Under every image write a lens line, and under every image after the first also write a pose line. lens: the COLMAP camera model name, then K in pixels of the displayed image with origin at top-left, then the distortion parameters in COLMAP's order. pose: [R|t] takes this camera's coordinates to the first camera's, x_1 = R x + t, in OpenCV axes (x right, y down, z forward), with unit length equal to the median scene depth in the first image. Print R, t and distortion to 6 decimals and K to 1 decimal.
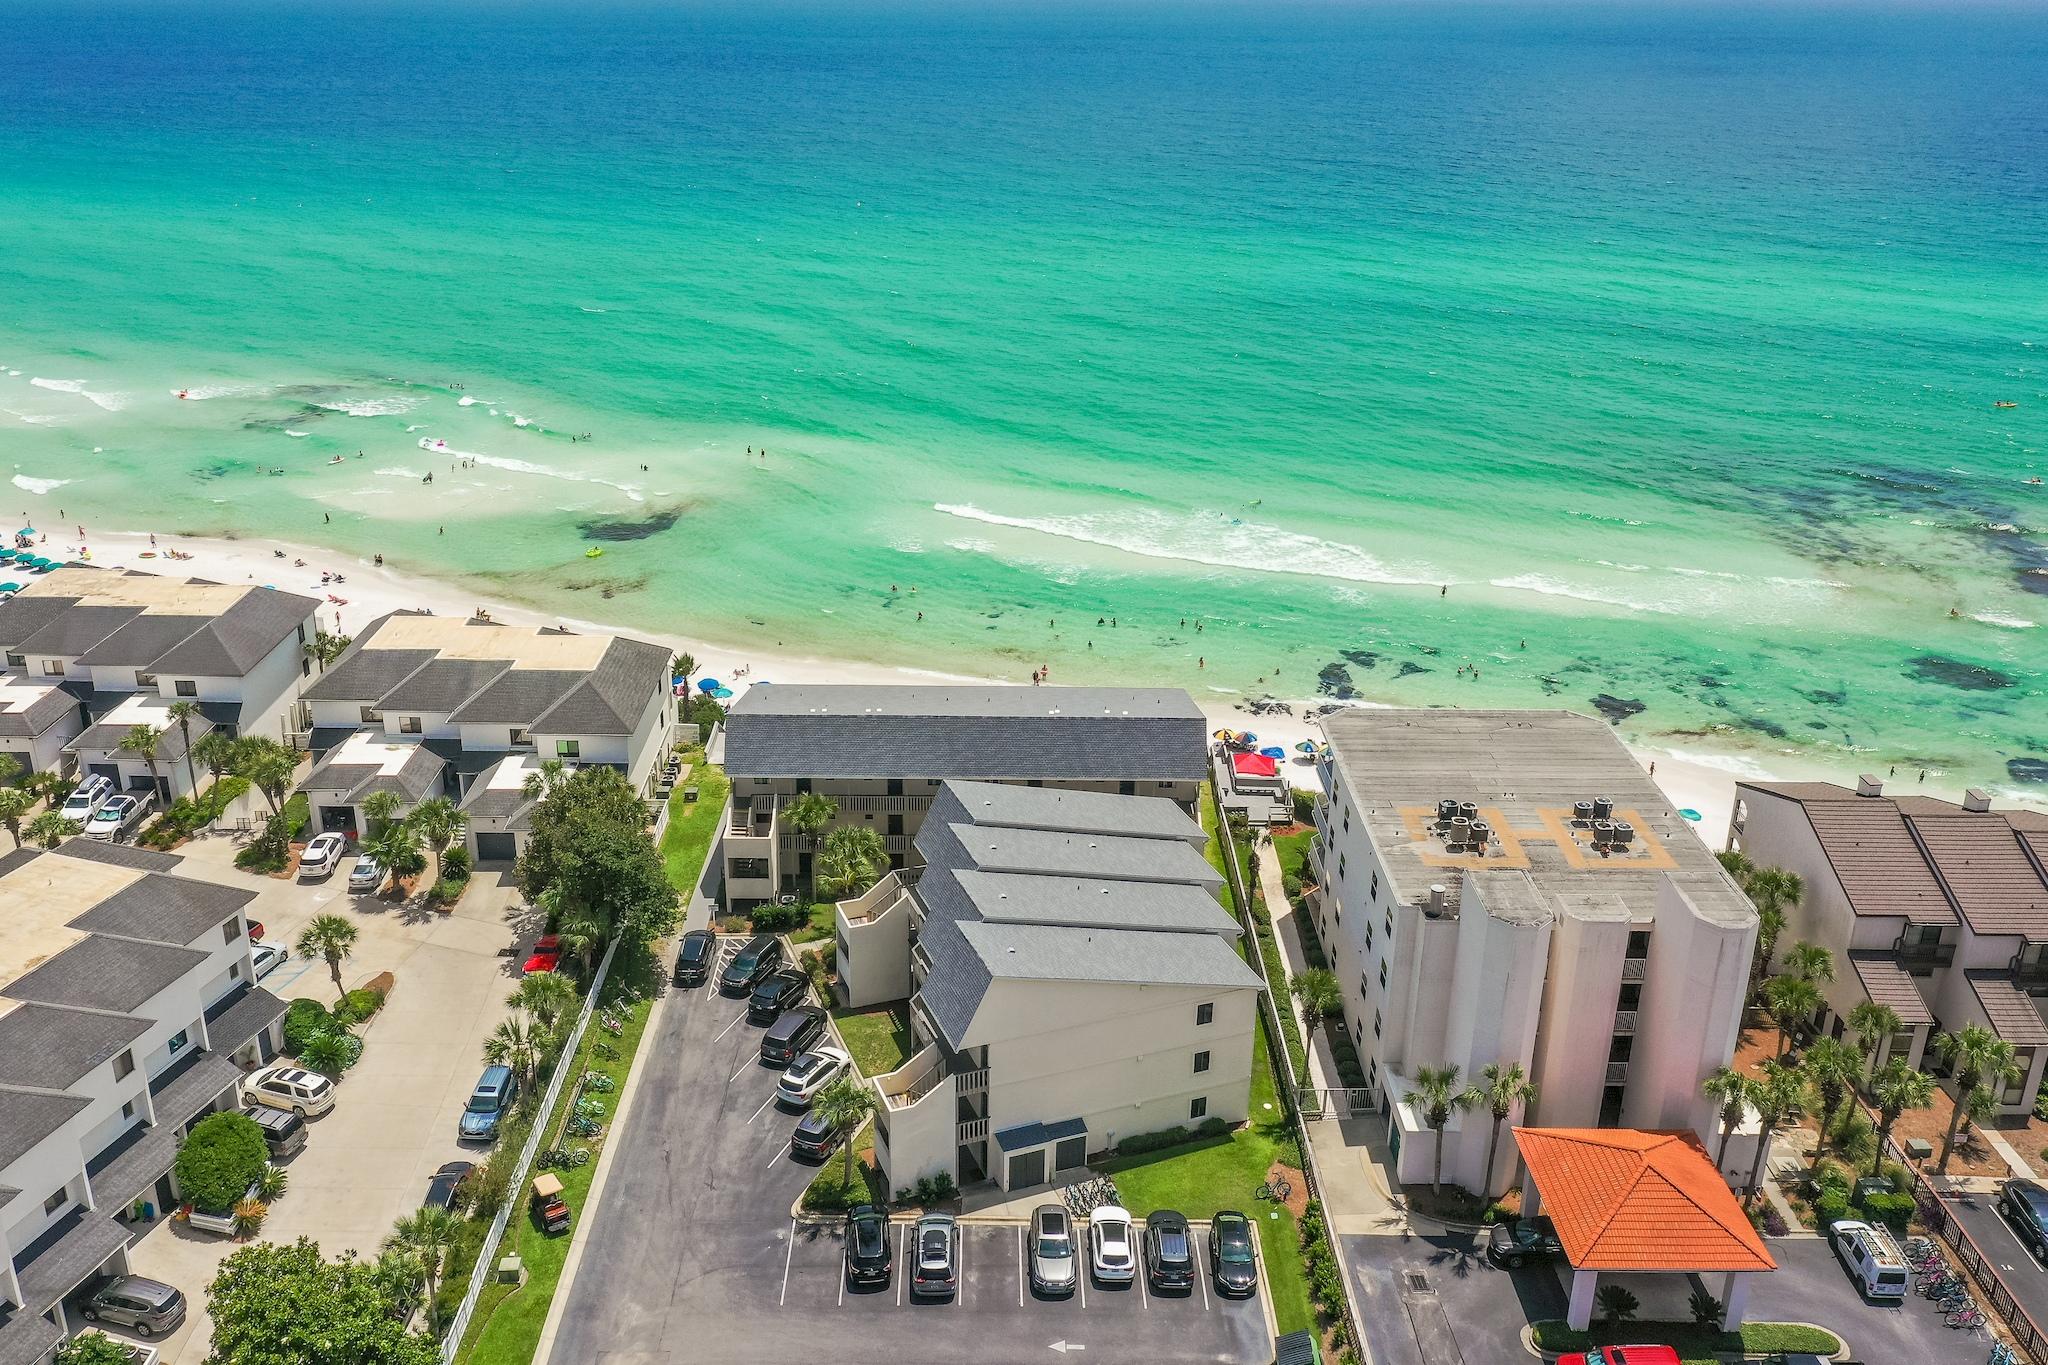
lens RADIAL K [[1716.6, 0, 982.3], [0, 1716.6, 661.9], [0, 0, 1]] dist [-0.000946, -0.007520]
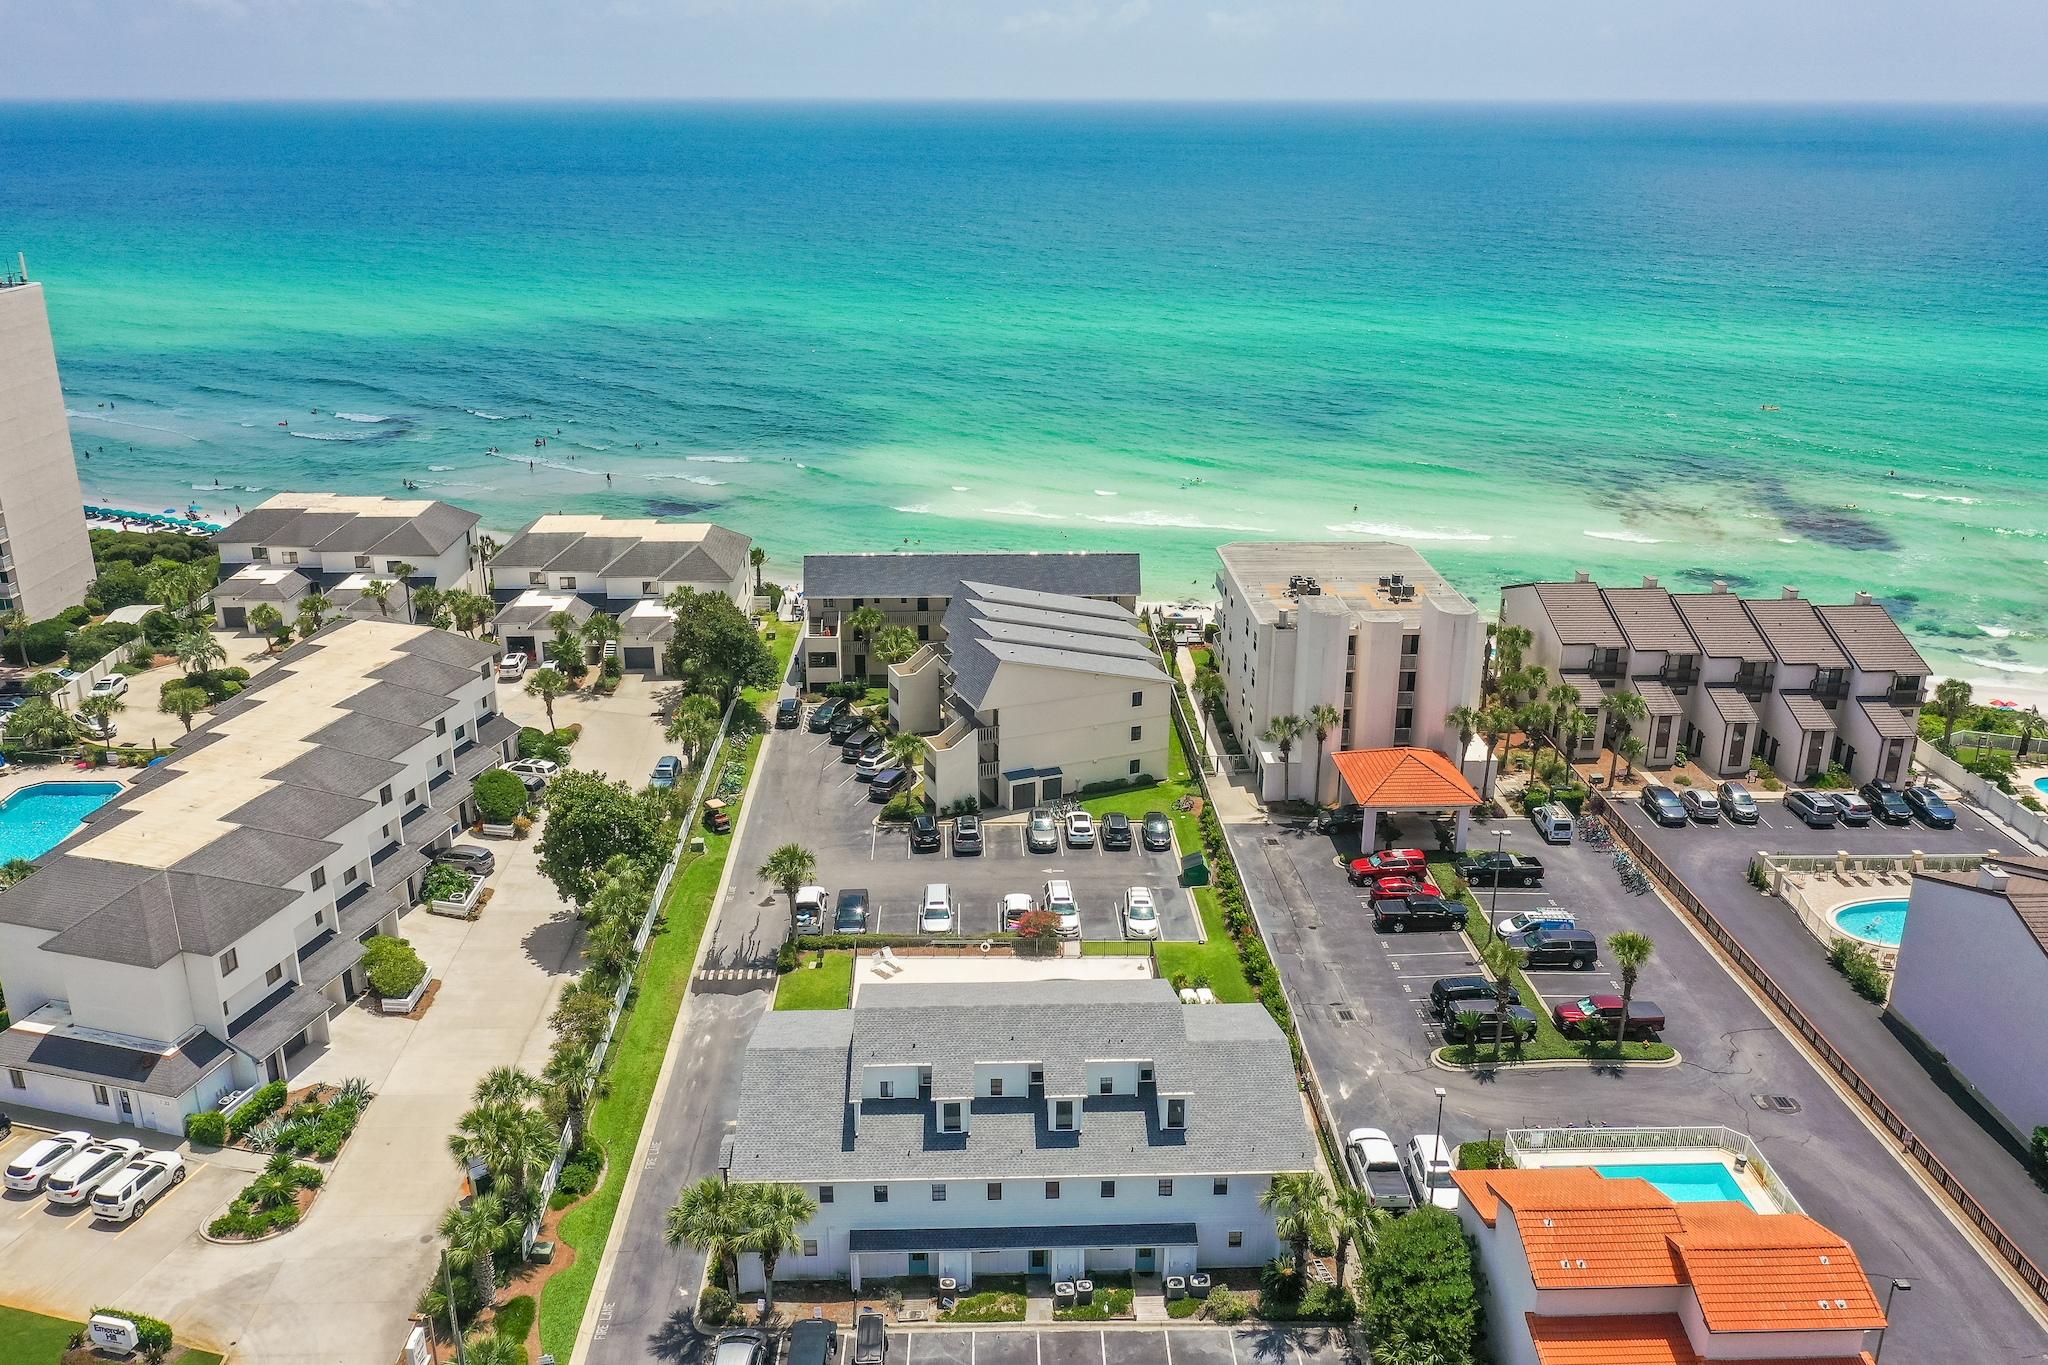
lens RADIAL K [[1638.5, 0, 1024.0], [0, 1638.5, 682.5], [0, 0, 1]] dist [0.000949, -0.009208]
pose [[0.998893, -0.017325, 0.043744, -0.035631], [0.018803, 0.999259, -0.033589, 0.233905], [-0.043130, 0.034375, 0.998478, -0.459216]]
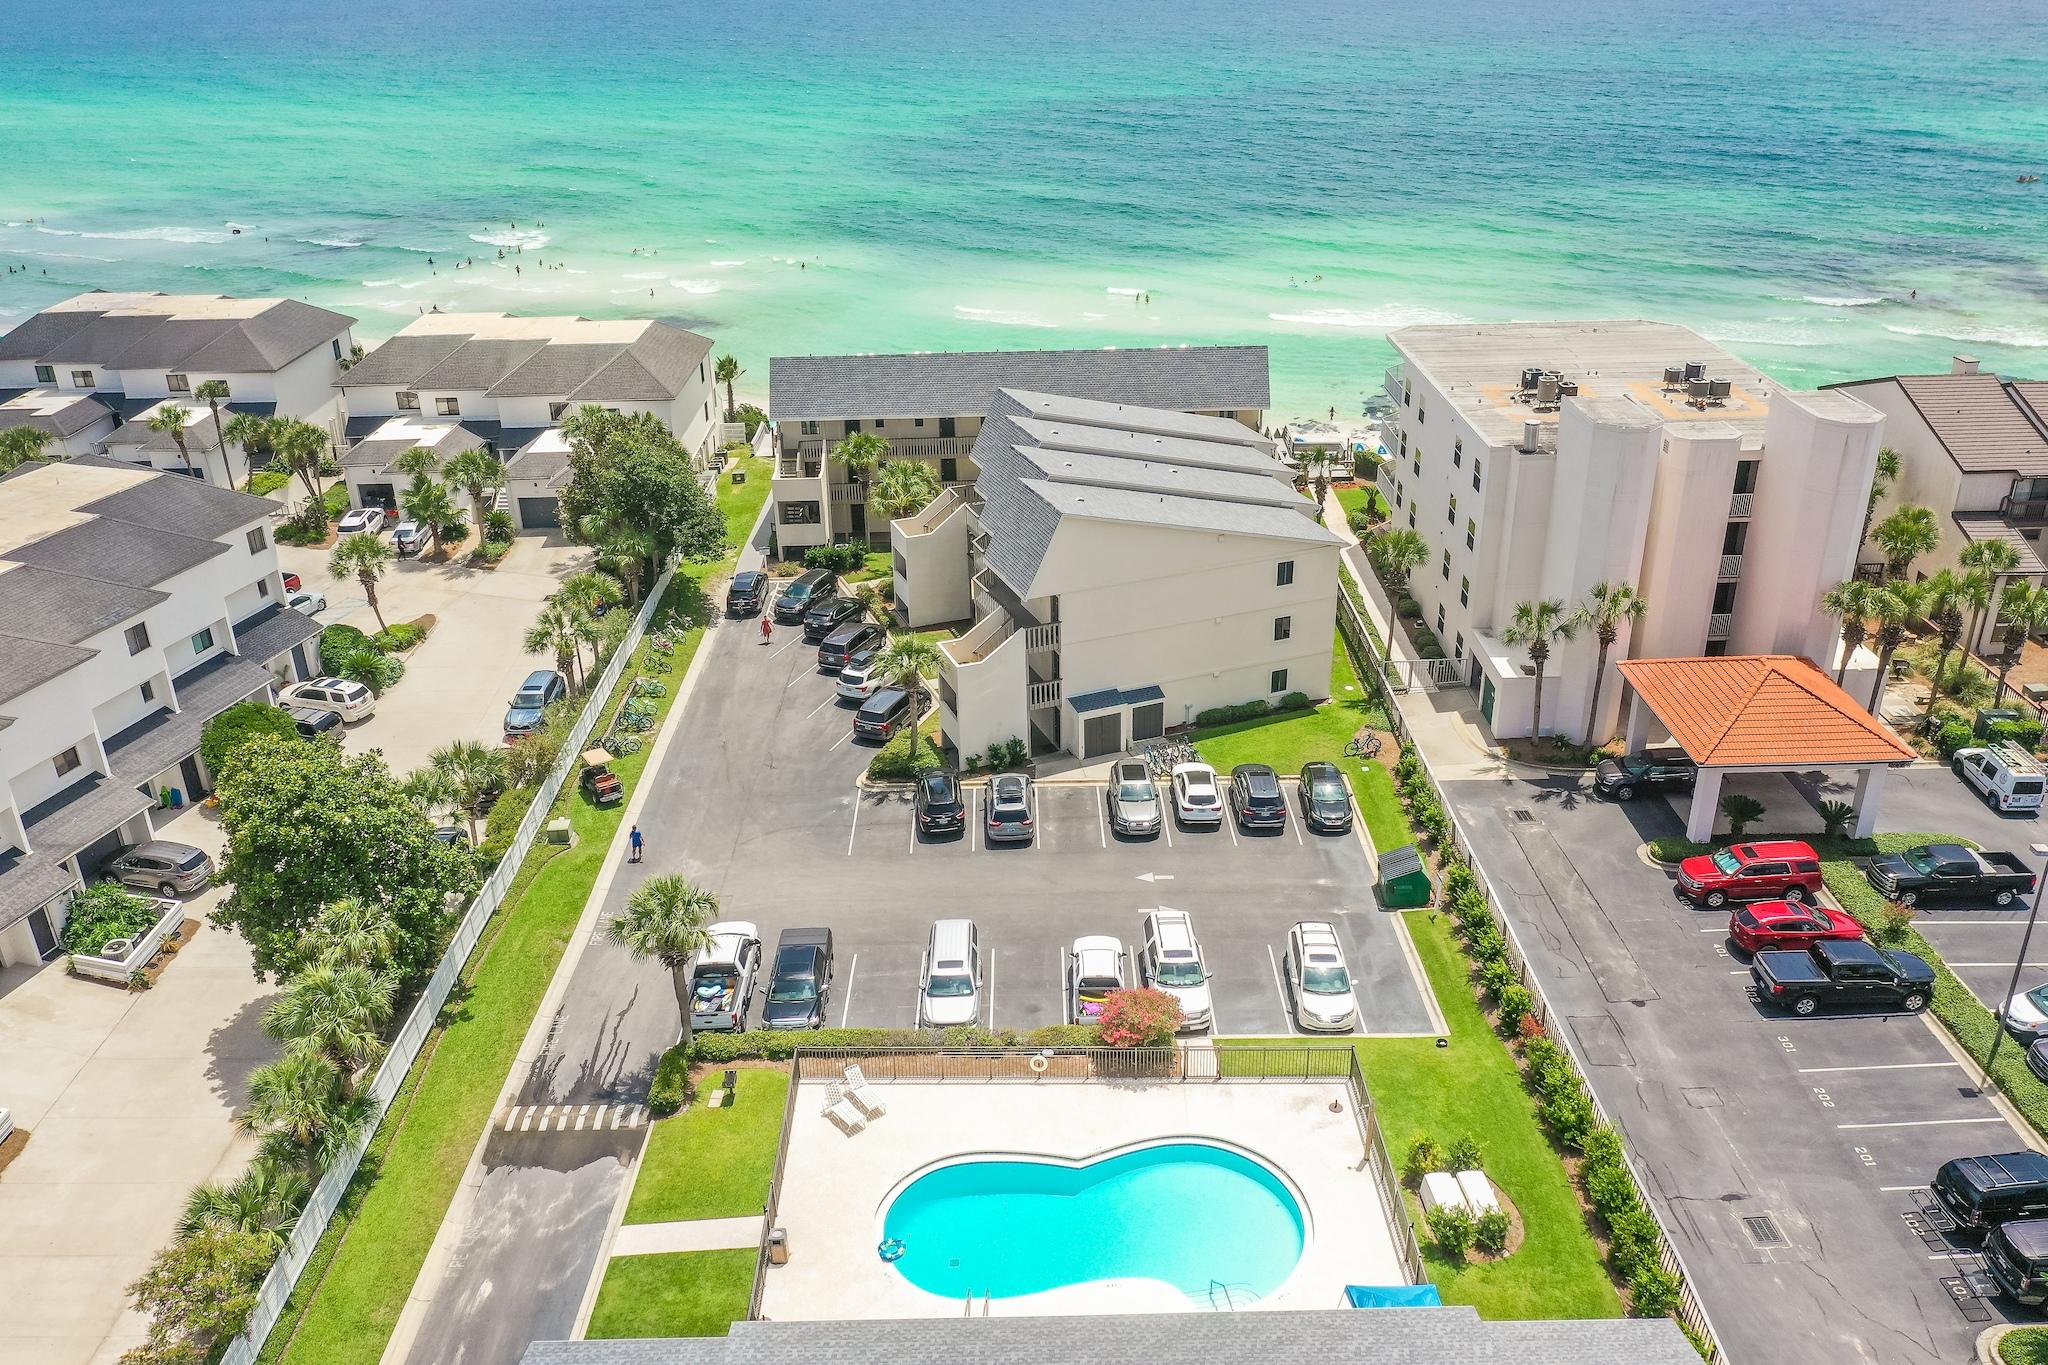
lens RADIAL K [[1596.3, 0, 1024.0], [0, 1596.3, 682.5], [0, 0, 1]] dist [-0.003250, -0.002555]
pose [[0.999490, -0.031893, 0.001712, -0.017465], [0.031706, 0.997227, 0.067325, 0.198132], [-0.003854, -0.067236, 0.997730, 0.117101]]
